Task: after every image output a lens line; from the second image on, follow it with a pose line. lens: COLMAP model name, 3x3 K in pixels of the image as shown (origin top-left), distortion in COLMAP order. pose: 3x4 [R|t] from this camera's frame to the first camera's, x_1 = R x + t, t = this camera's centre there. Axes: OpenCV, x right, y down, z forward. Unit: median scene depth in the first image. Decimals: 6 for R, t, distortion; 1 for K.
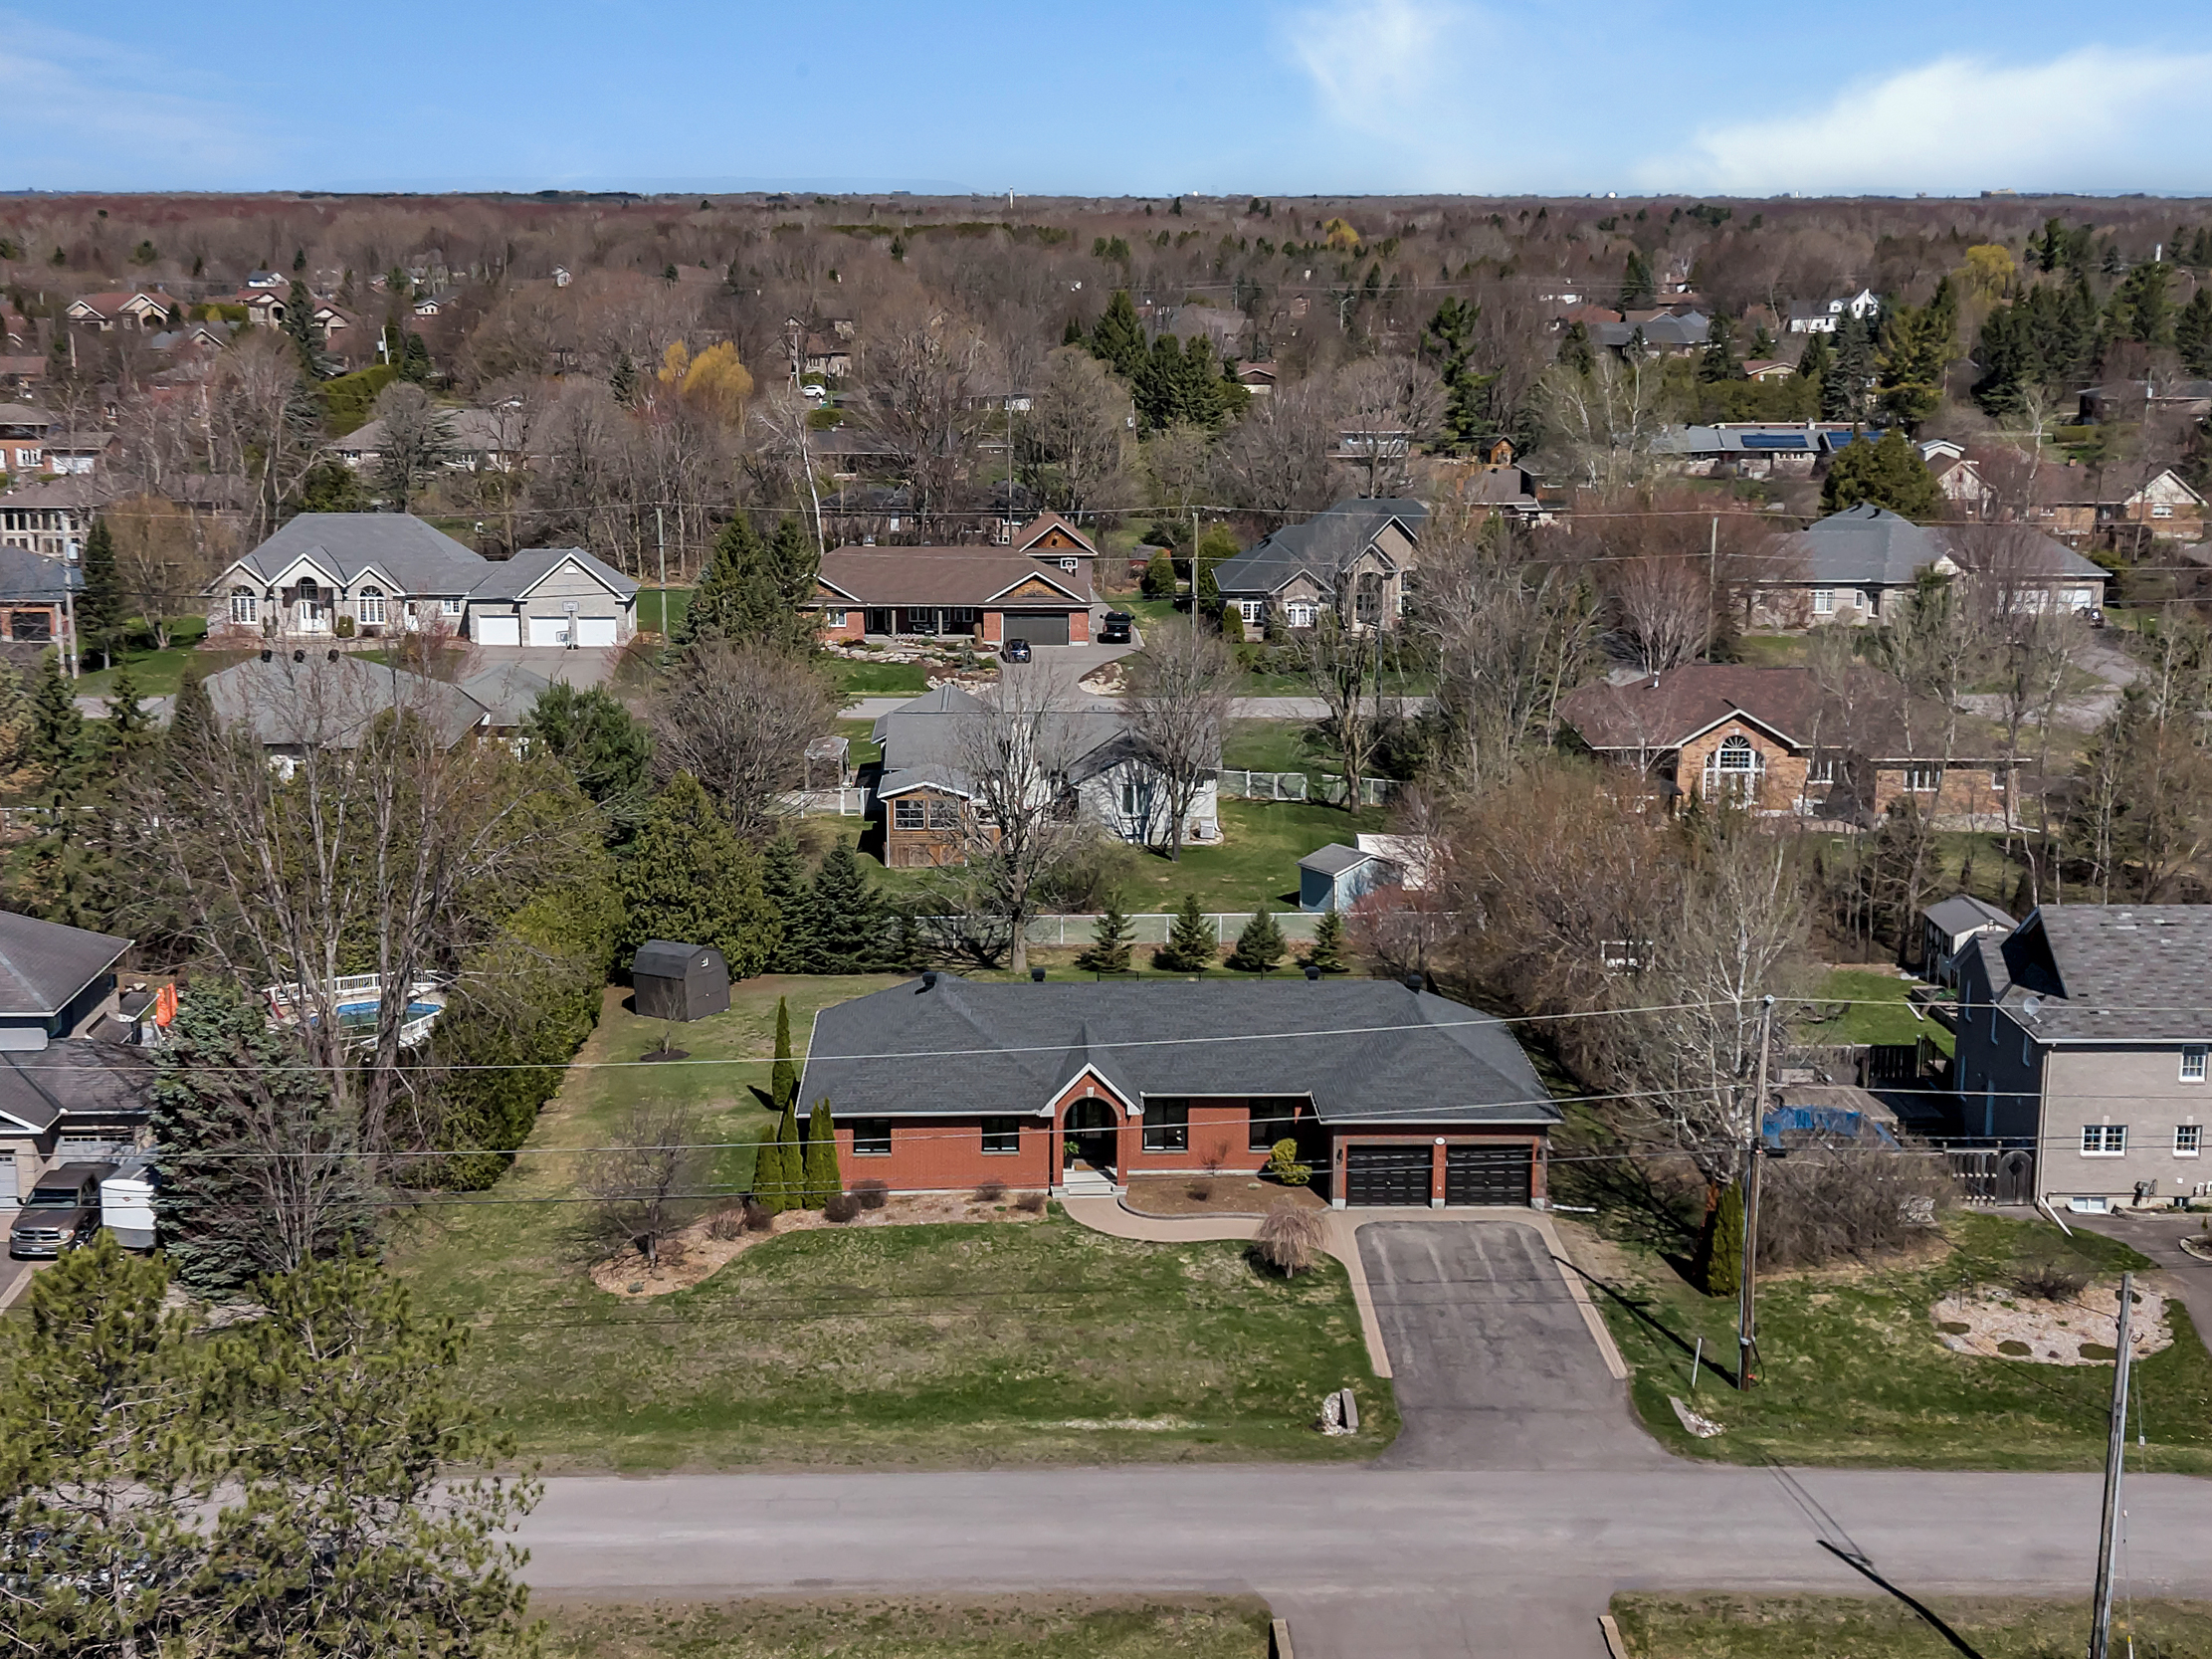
lens RADIAL K [[2940.1, 0, 1106.0], [0, 2940.1, 829.5], [0, 0, 1]] dist [0.222780, -0.732281]
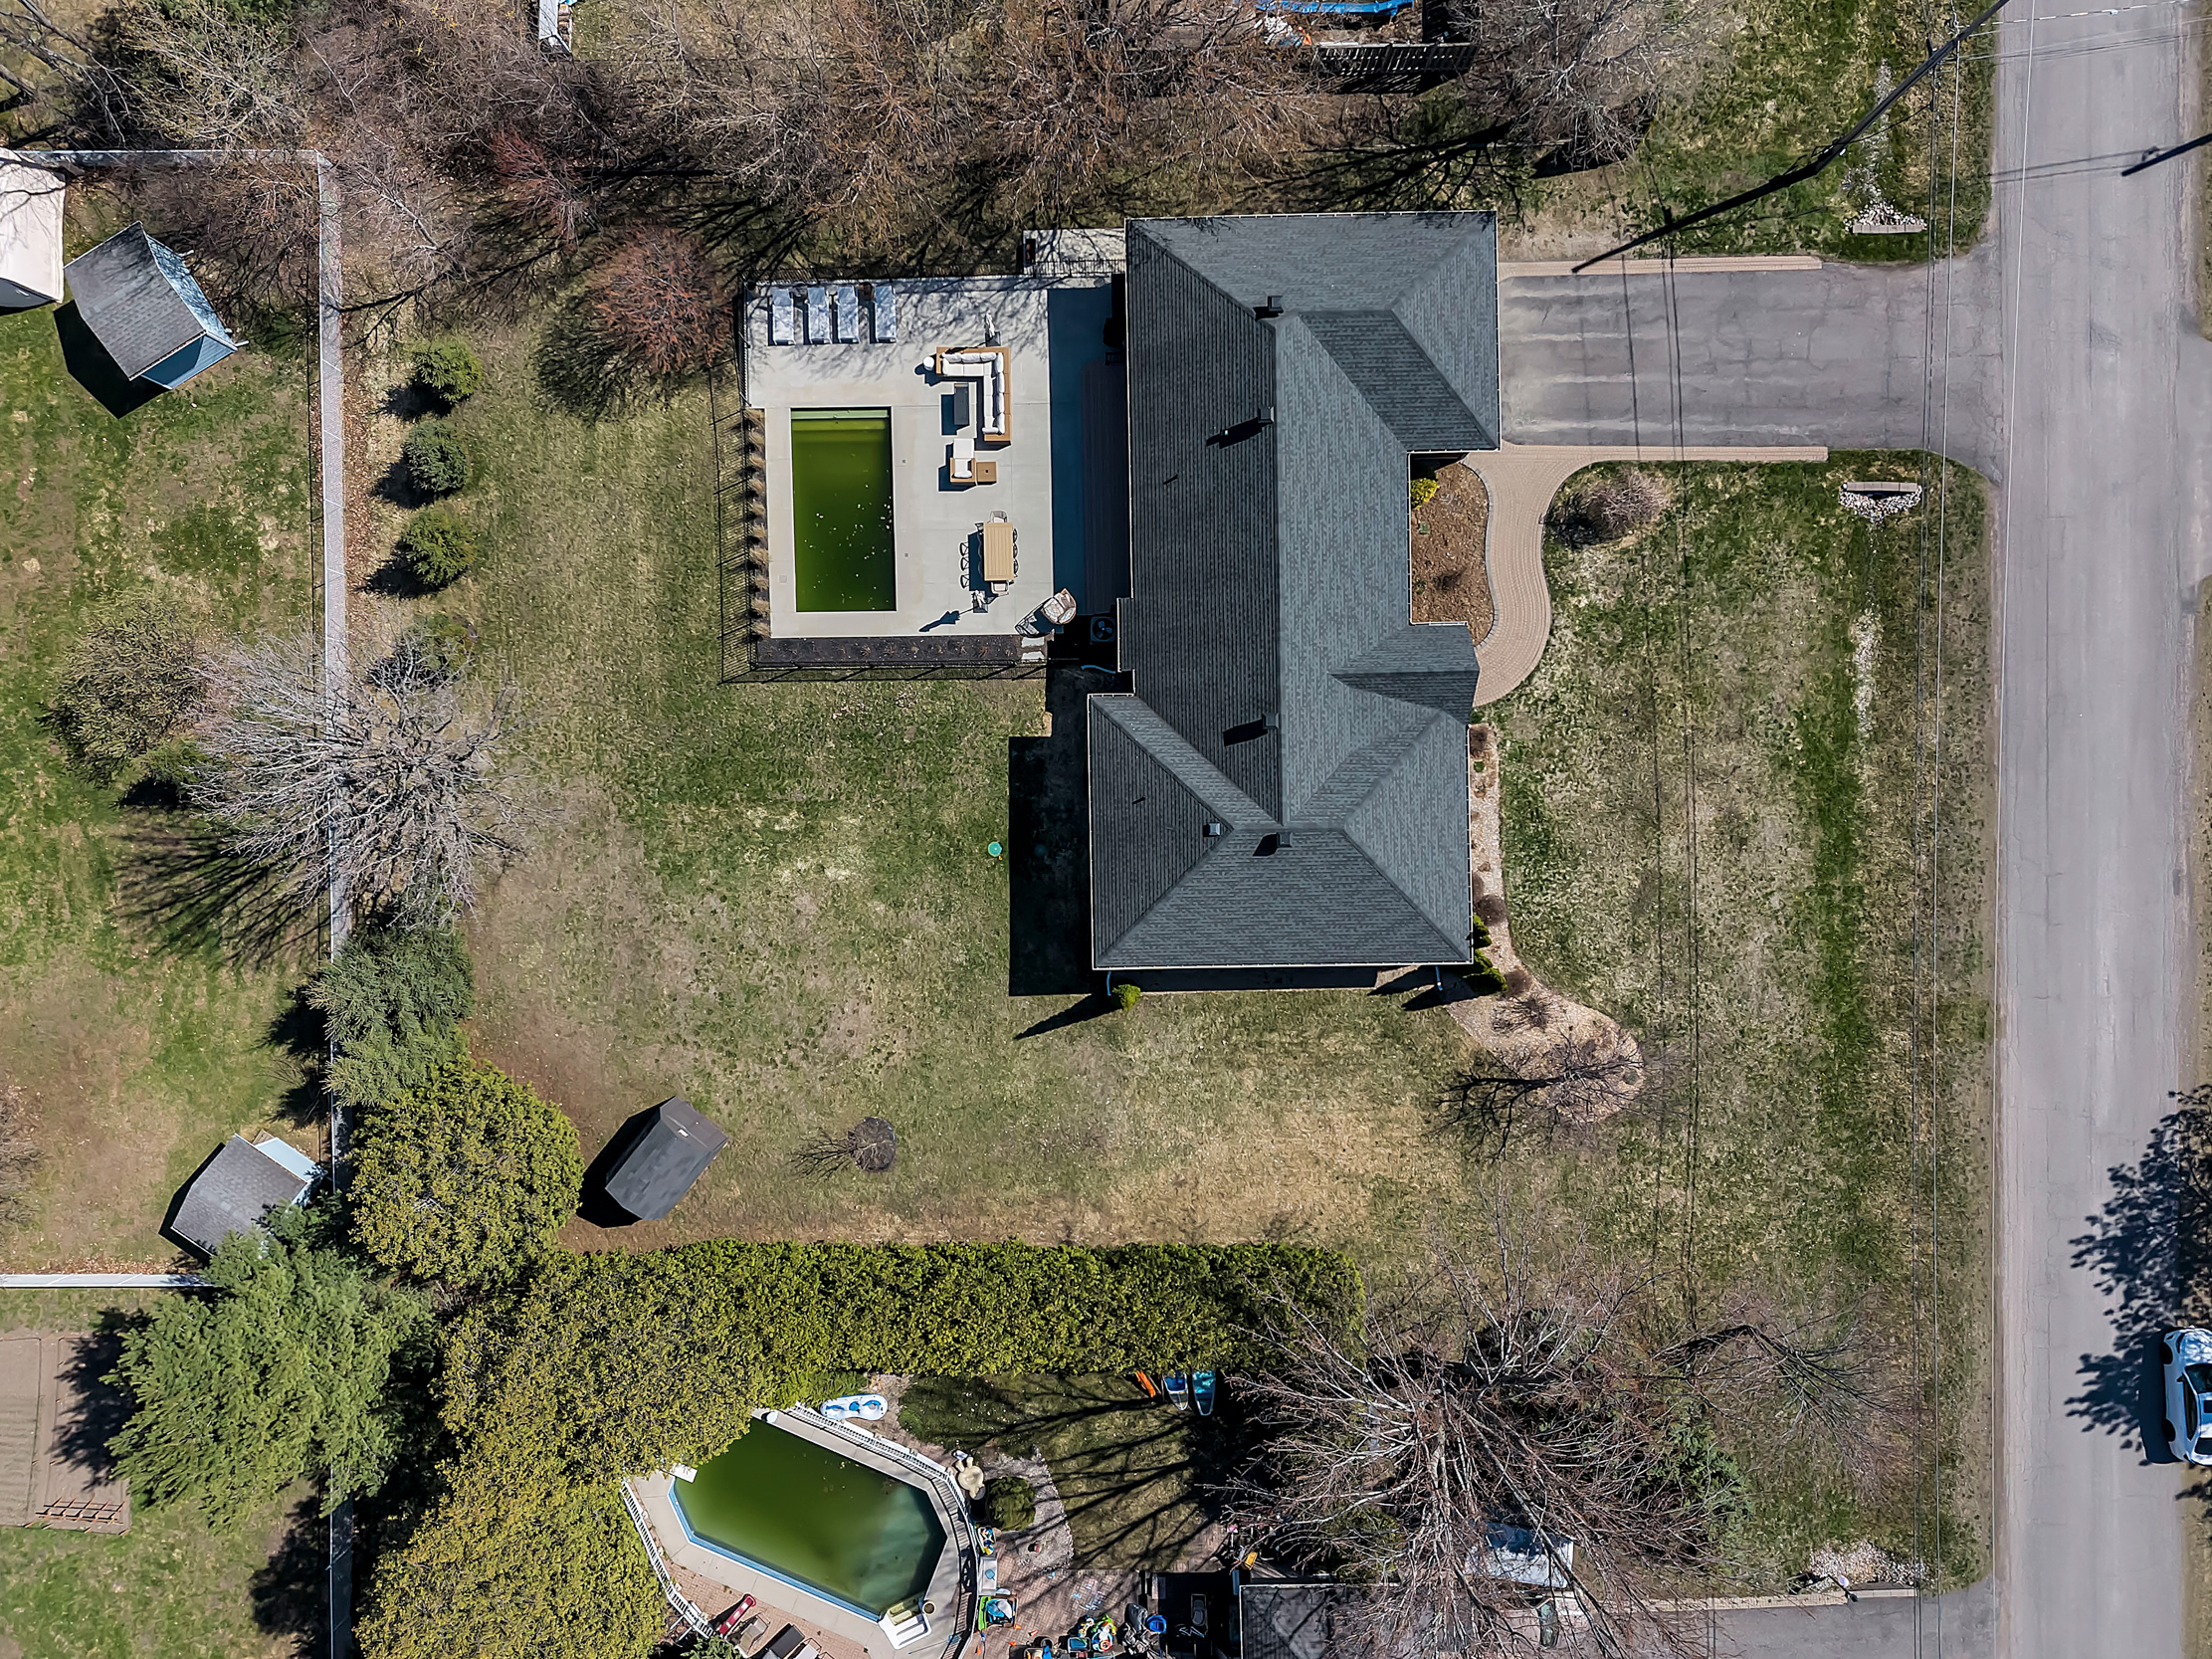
lens RADIAL K [[1571.3, 0, 1106.0], [0, 1571.3, 829.5], [0, 0, 1]] dist [0.004919, 0.007074]
pose [[0.016919, -0.999805, -0.010145, -0.055289], [0.216128, -0.006249, 0.976345, -0.465133], [-0.976219, -0.018711, 0.215980, 1.011032]]
